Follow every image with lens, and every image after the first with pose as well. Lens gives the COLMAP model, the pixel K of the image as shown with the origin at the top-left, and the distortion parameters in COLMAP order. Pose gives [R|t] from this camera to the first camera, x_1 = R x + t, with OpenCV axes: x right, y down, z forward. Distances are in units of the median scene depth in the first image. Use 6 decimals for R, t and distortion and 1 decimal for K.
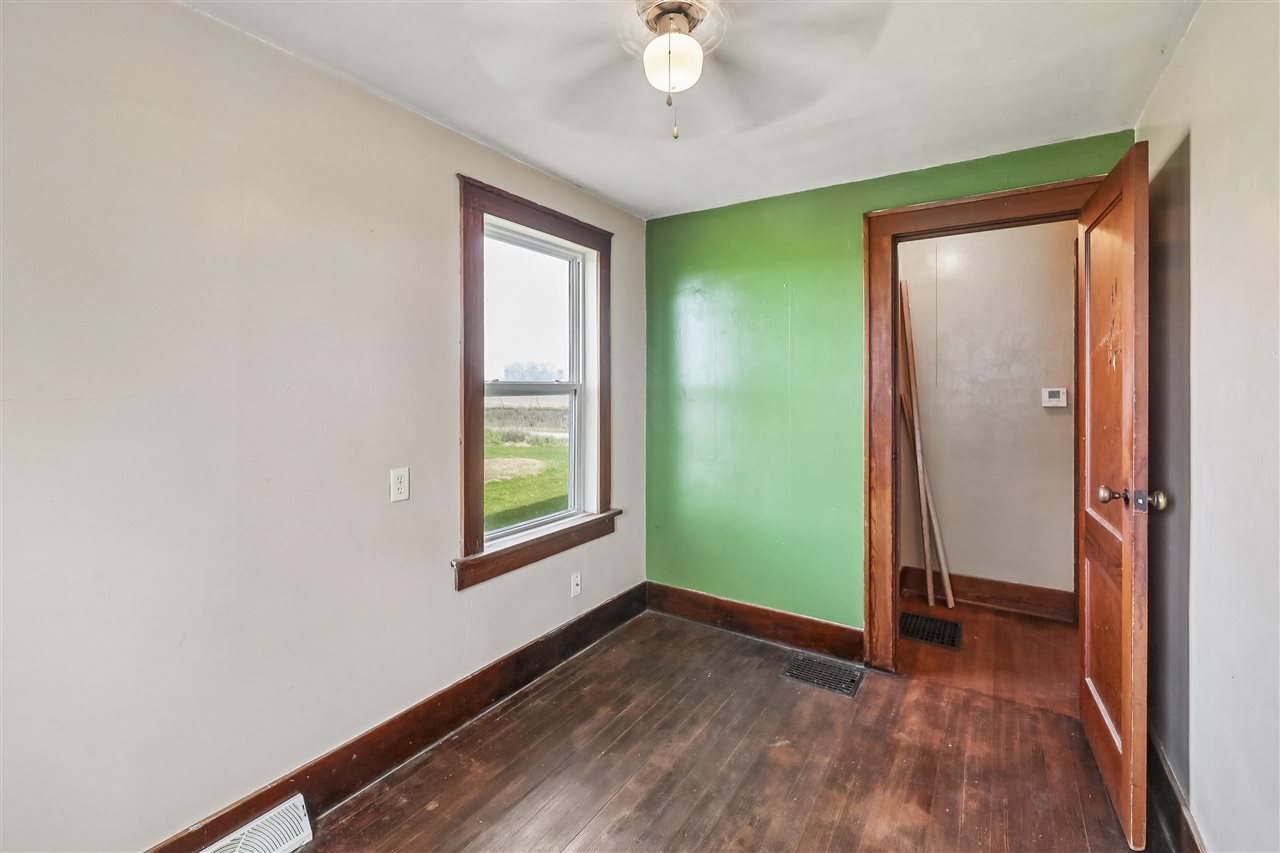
lens RADIAL K [[557.6, 0, 639.6], [0, 557.6, 391.3], [0, 0, 1]] dist [-0.002029, 0.000021]
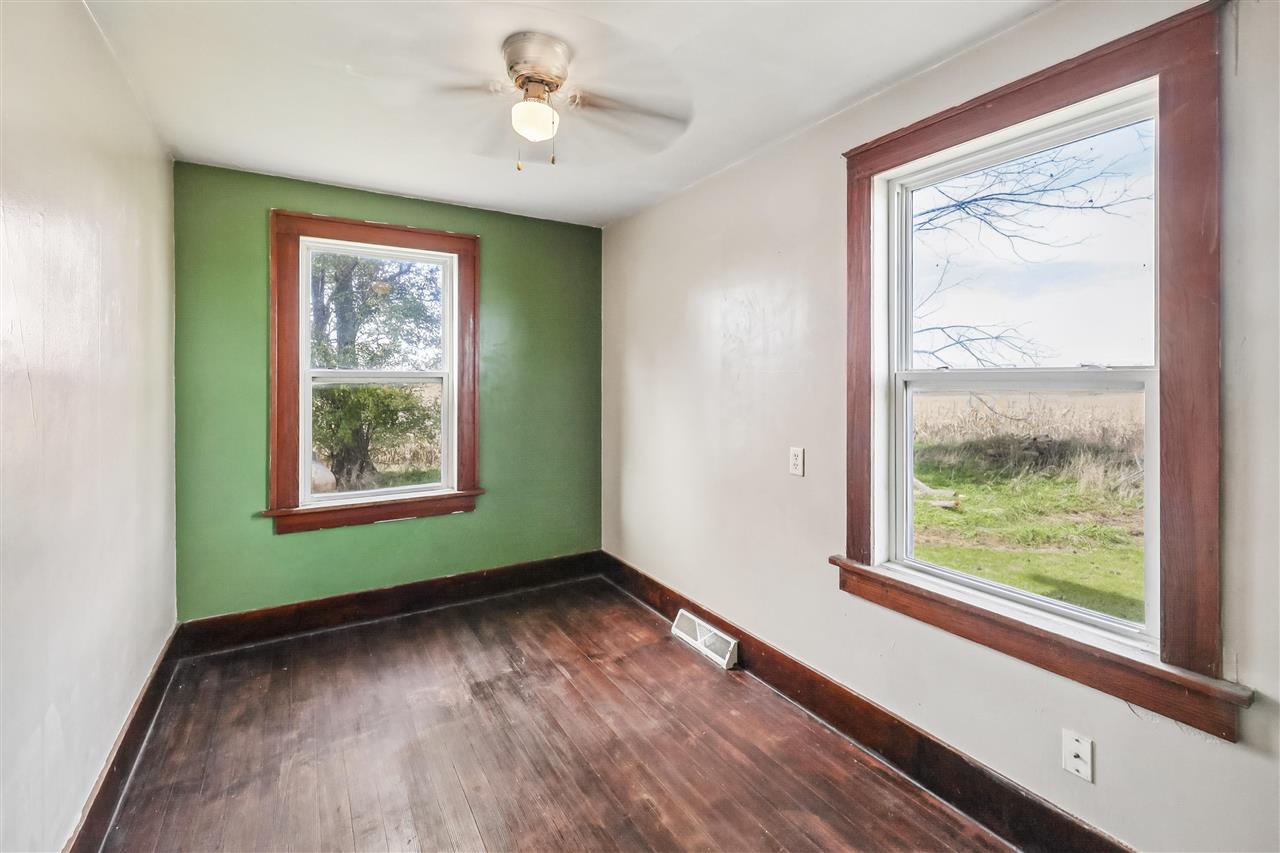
lens RADIAL K [[553.5, 0, 640.8], [0, 553.5, 379.1], [0, 0, 1]] dist [-0.000236, -0.000022]
pose [[-0.436662, -0.002321, -0.899623, 0.651745], [-0.007172, 0.999974, 0.000901, -0.002890], [0.899597, 0.006846, -0.436667, 1.049478]]
